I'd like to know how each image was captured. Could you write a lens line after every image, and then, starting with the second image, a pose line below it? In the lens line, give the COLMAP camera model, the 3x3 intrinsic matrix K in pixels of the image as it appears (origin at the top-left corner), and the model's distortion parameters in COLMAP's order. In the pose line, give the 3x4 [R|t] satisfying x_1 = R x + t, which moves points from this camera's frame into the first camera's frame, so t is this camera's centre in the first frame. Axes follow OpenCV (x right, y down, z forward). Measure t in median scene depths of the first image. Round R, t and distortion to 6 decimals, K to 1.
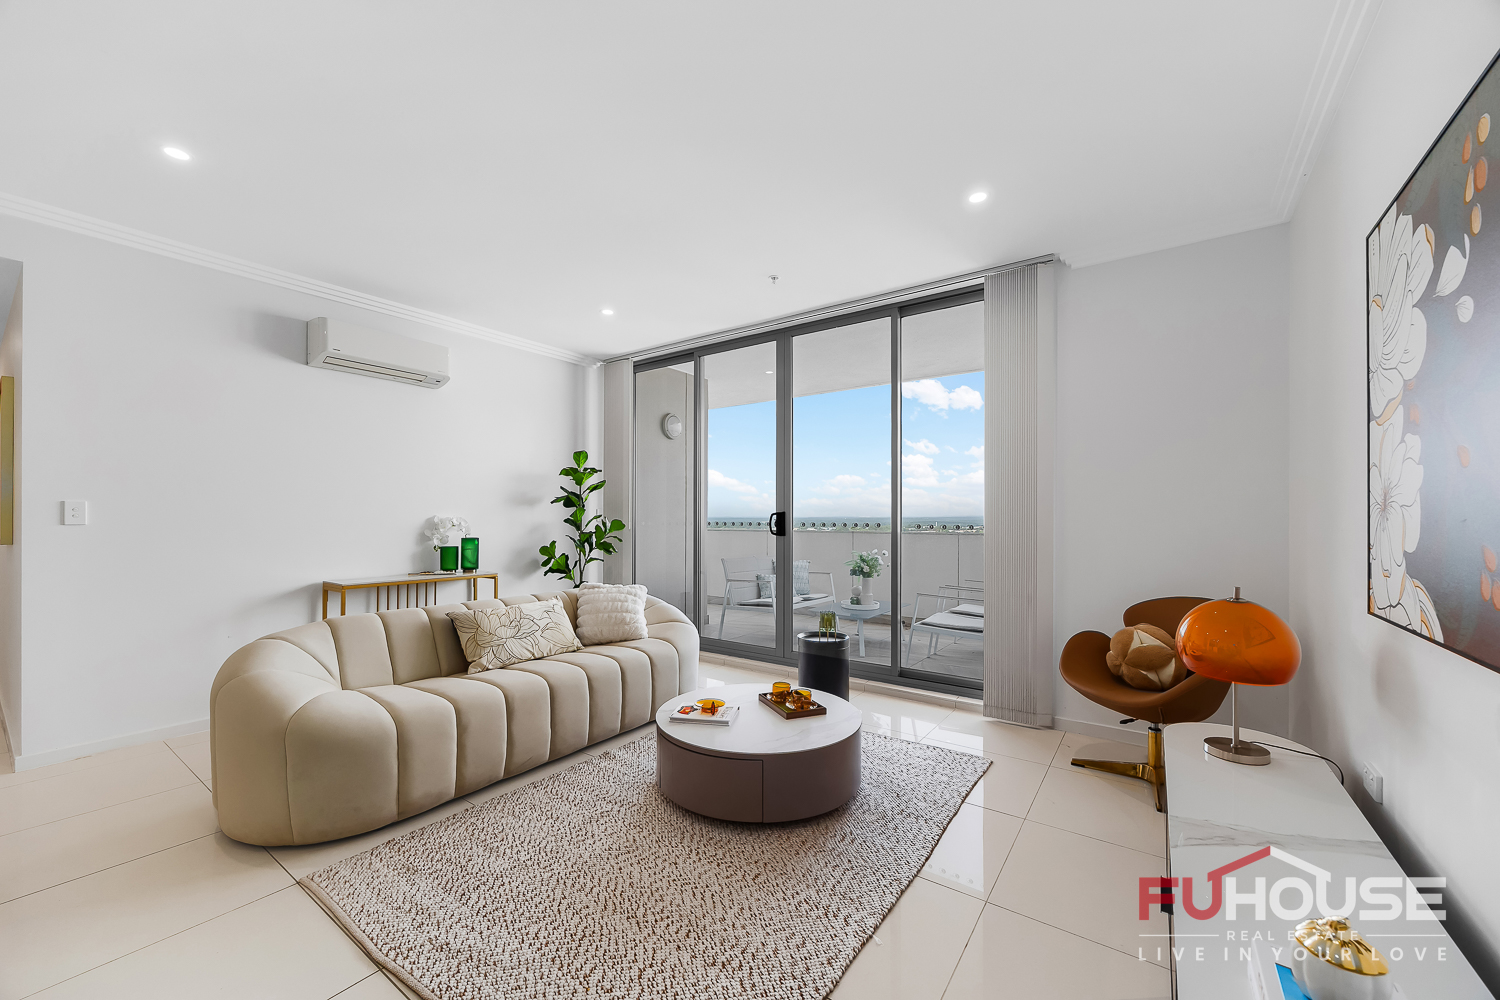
lens RADIAL K [[576.8, 0, 750.6], [0, 576.8, 519.0], [0, 0, 1]] dist [-0.001179, -0.000325]
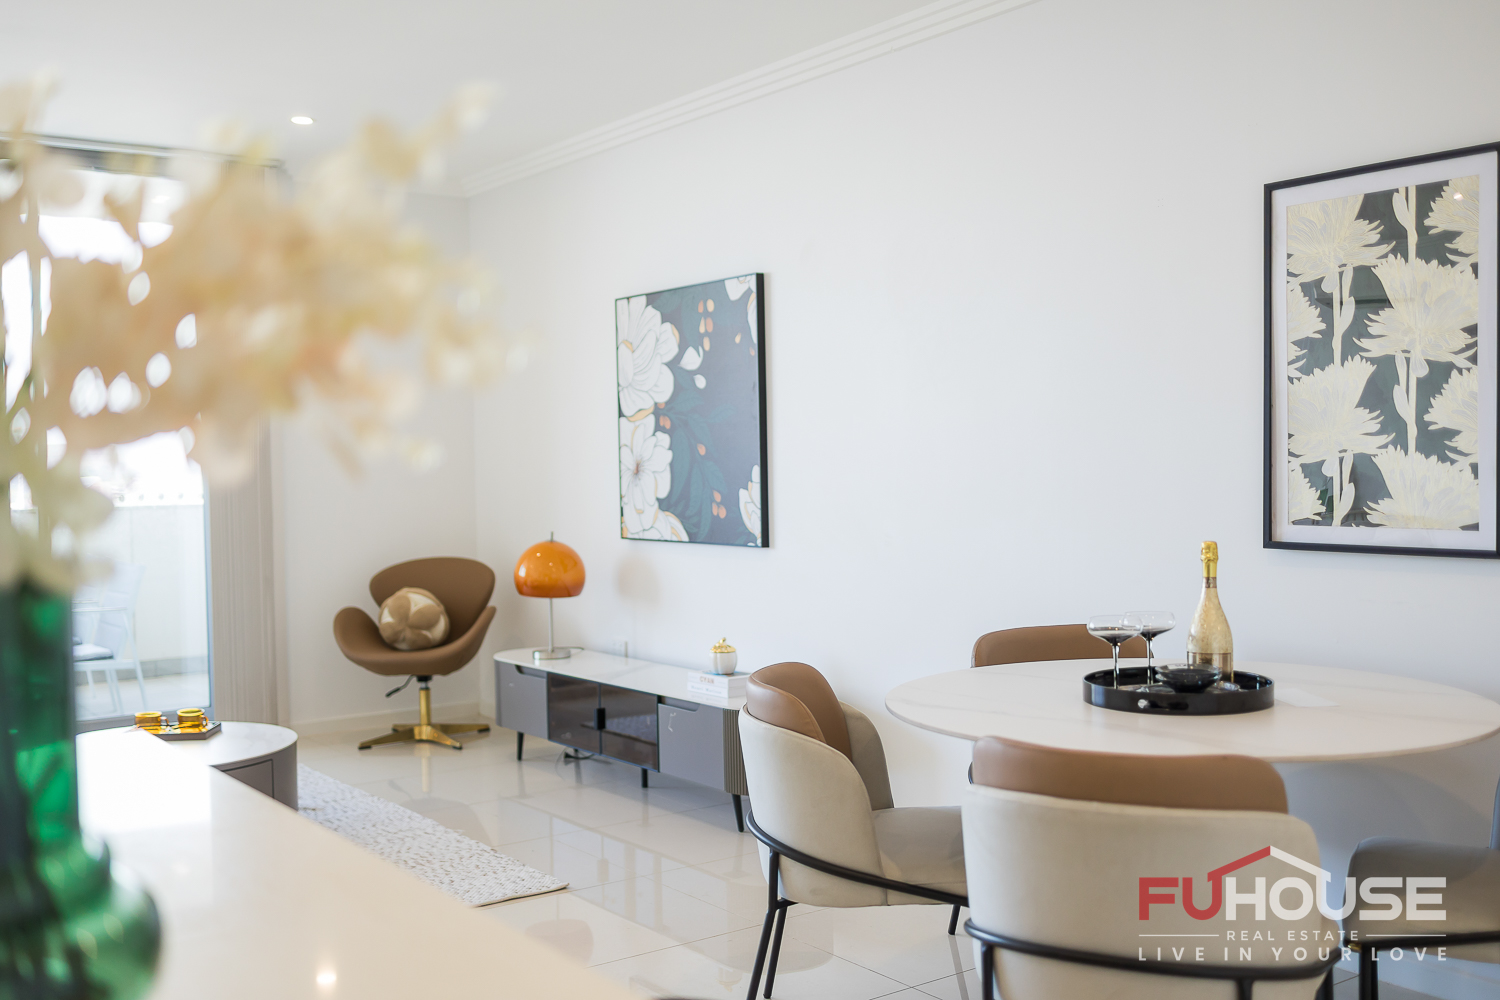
lens RADIAL K [[1516.4, 0, 754.5], [0, 1516.4, 494.9], [0, 0, 1]] dist [0.020388, 0.000000]
pose [[0.309189, -0.031862, 0.950467, -1.067824], [0.018735, 0.999449, 0.027410, -0.024788], [-0.950816, 0.009332, 0.309616, -0.245094]]
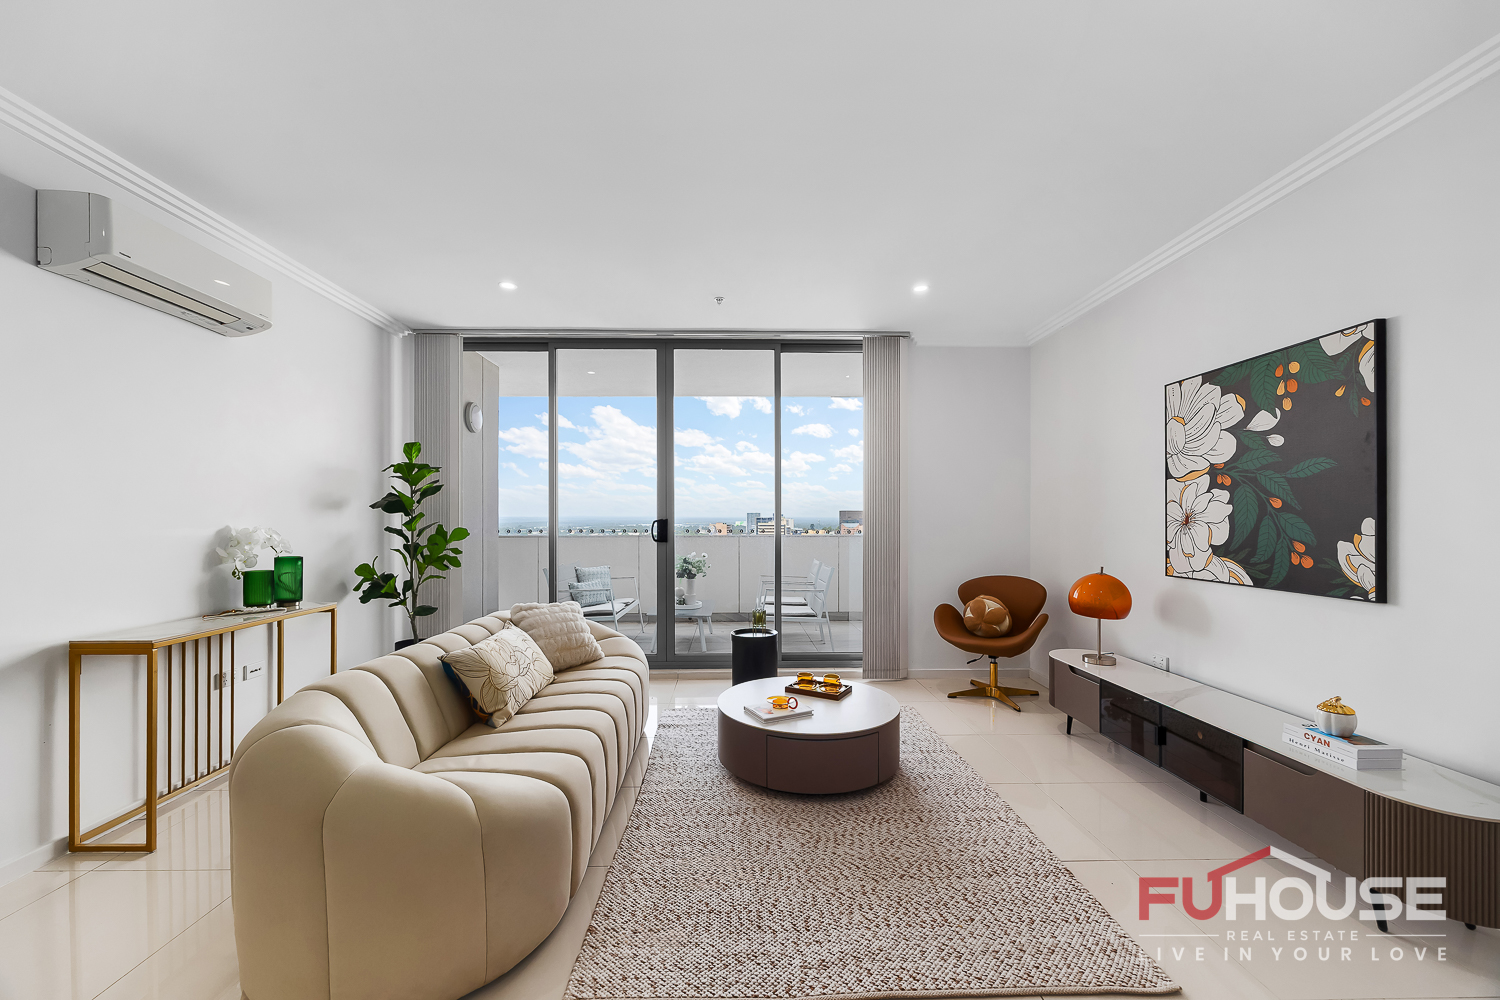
lens RADIAL K [[576.8, 0, 740.4], [0, 576.8, 521.6], [0, 0, 1]] dist [-0.001179, -0.000325]
pose [[0.800721, -0.004159, 0.599023, -0.495772], [0.001904, 0.999989, 0.004396, -0.013215], [-0.599034, -0.002379, 0.800720, 0.113220]]
